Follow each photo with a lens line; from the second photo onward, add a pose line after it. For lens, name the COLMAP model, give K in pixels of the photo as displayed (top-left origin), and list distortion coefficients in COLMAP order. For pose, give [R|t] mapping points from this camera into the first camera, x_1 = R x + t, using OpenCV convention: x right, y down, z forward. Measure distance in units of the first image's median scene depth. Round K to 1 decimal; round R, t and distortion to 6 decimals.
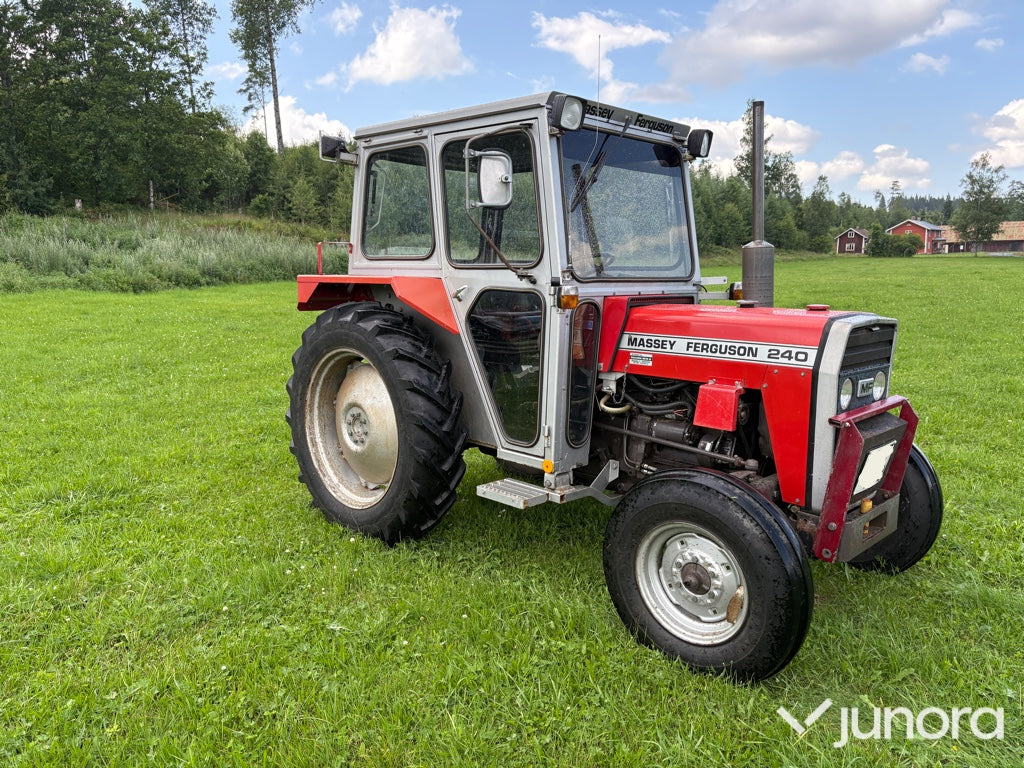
lens RADIAL K [[767.0, 0, 509.0], [0, 767.0, 405.0], [0, 0, 1]] dist [0.052447, -0.053035]
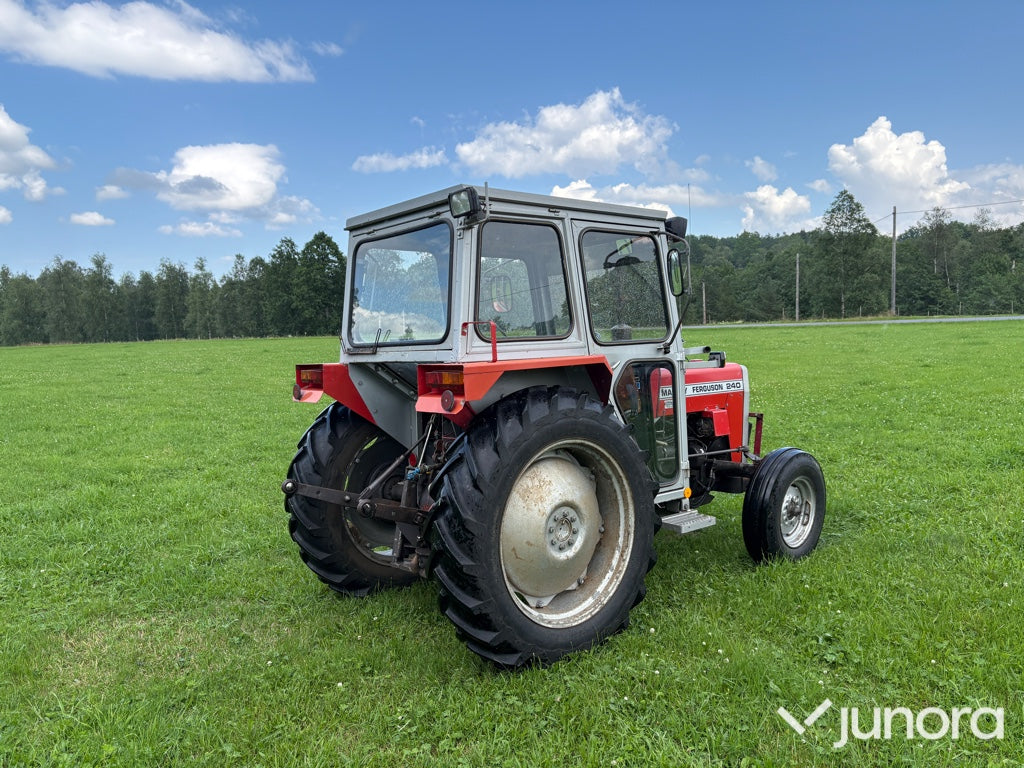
lens RADIAL K [[777.6, 0, 512.7], [0, 777.6, 396.9], [0, 0, 1]] dist [0.043255, -0.034241]
pose [[0.093022, -0.080713, 0.992387, -1.038664], [0.211891, 0.975482, 0.059477, -0.178029], [-0.972856, 0.204746, 0.107843, 0.912248]]
